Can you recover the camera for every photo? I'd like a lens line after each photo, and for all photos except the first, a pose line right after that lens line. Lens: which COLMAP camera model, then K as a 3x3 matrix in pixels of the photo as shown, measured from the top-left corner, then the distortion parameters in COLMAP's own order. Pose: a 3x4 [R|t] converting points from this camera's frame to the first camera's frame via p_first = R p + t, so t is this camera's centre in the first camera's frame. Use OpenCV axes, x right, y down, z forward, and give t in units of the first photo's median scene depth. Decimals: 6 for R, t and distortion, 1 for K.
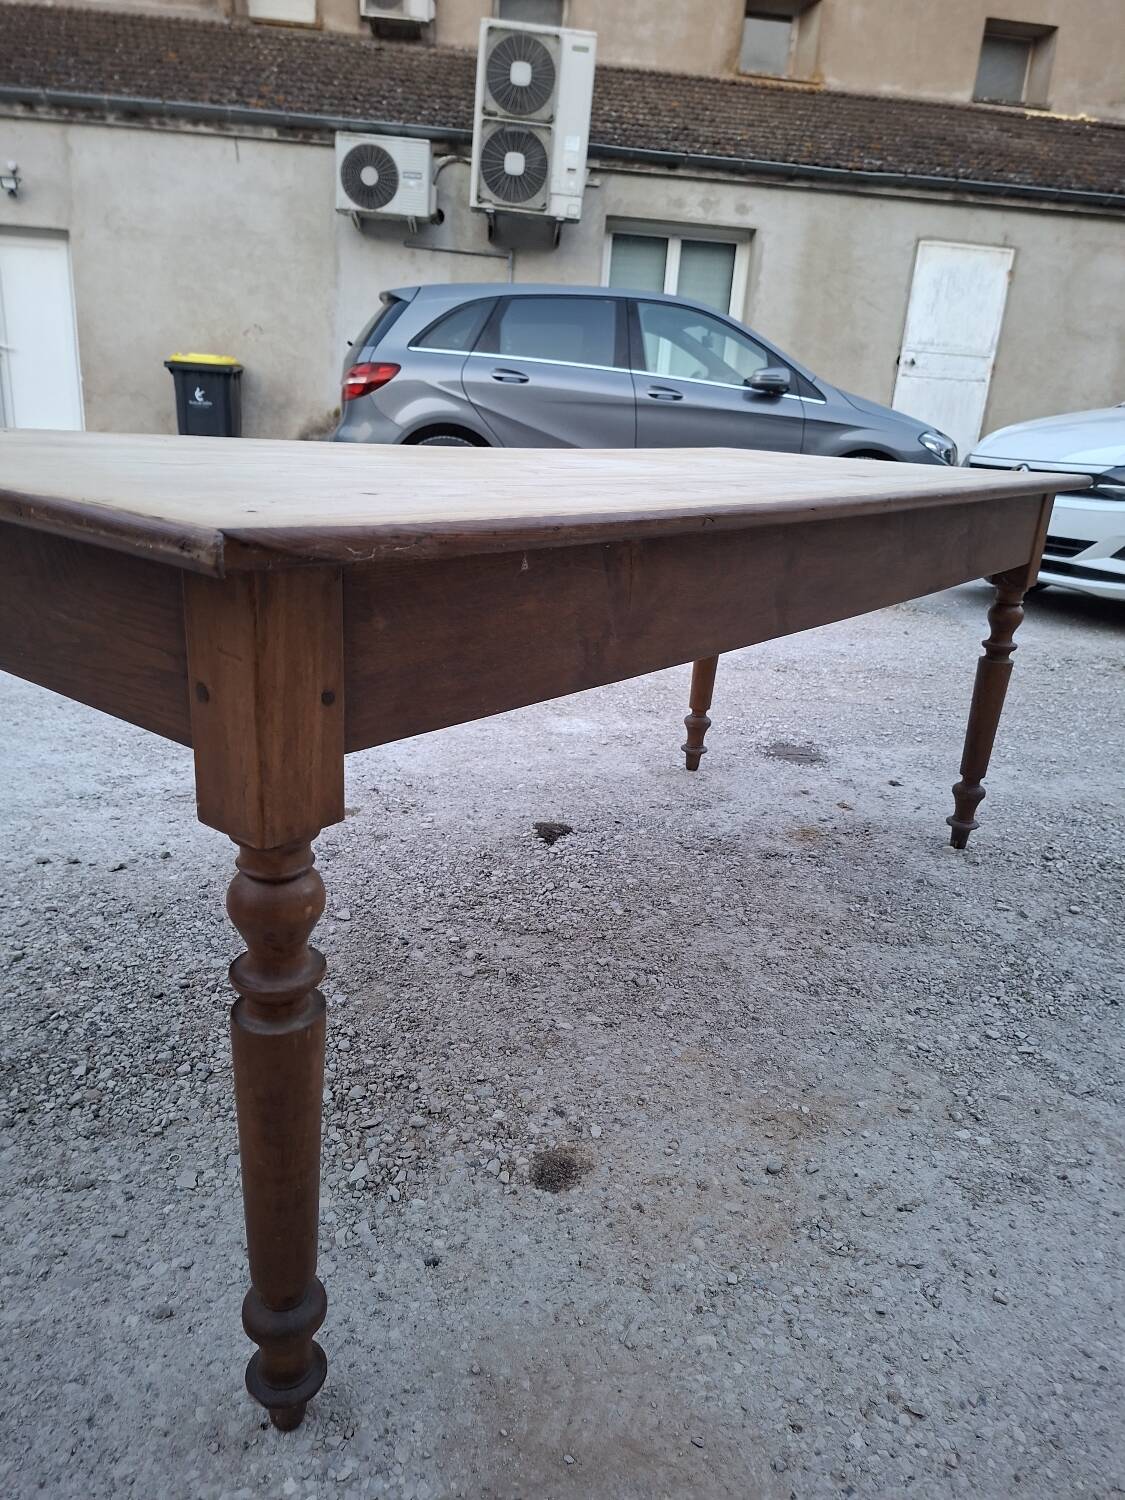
lens RADIAL K [[1036.9, 0, 567.9], [0, 1036.9, 764.4], [0, 0, 1]] dist [0.069355, -0.077072]
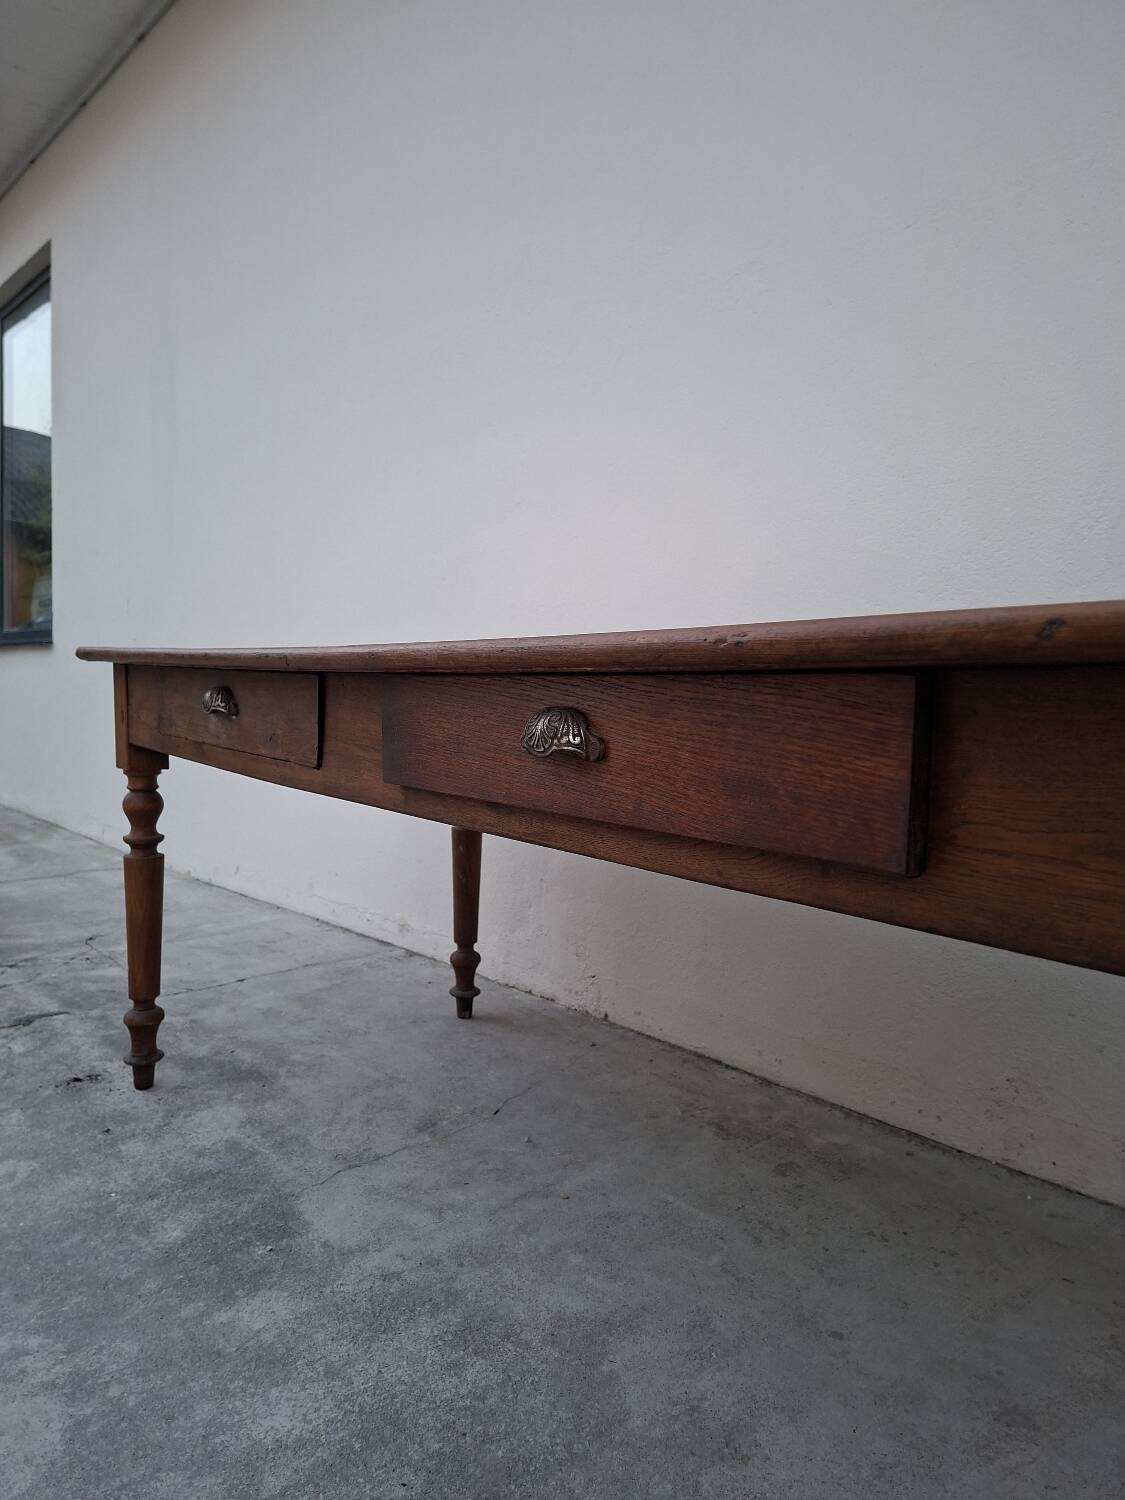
lens RADIAL K [[1037.4, 0, 544.7], [0, 1037.4, 694.8], [0, 0, 1]] dist [0.068785, -0.071188]
pose [[0.279206, -0.077077, 0.957133, -0.837387], [0.319242, 0.947524, -0.016823, -0.269790], [-0.905610, 0.310254, 0.289161, 0.844231]]
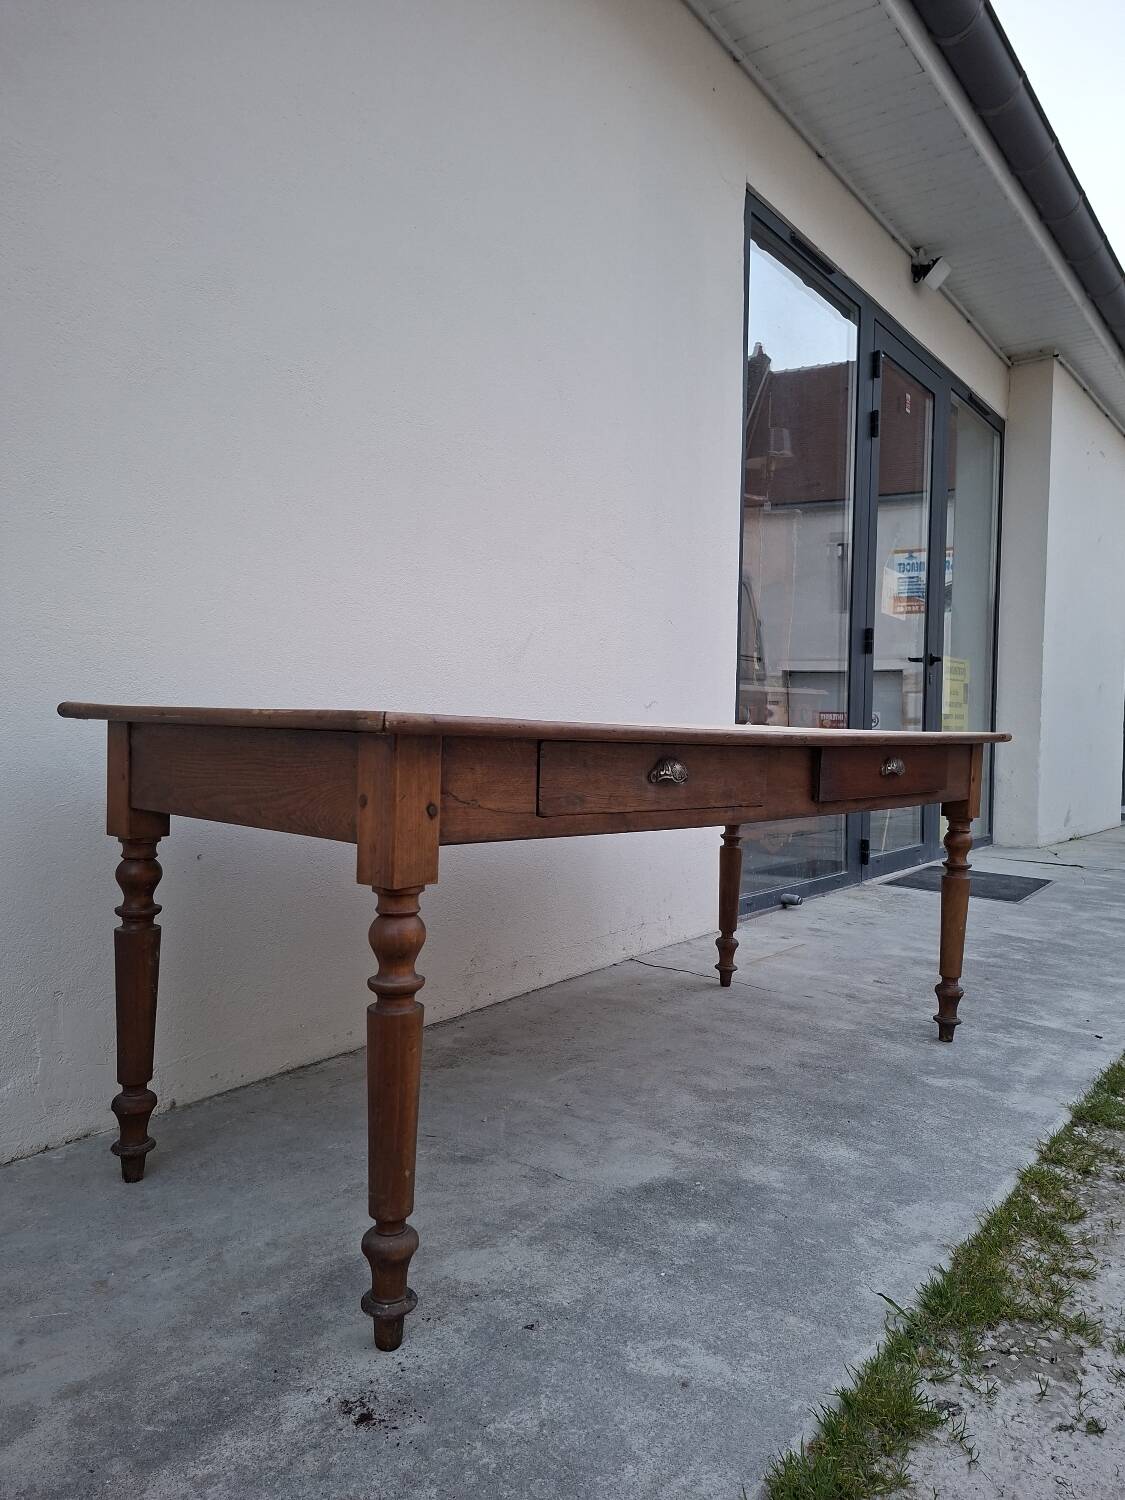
lens RADIAL K [[1042.9, 0, 572.7], [0, 1042.9, 748.1], [0, 0, 1]] dist [0.041239, -0.033345]
pose [[-0.993165, -0.095929, 0.066491, 0.053685], [-0.066198, 0.932129, 0.356025, -0.788258], [-0.096131, 0.349190, -0.932108, 2.444502]]
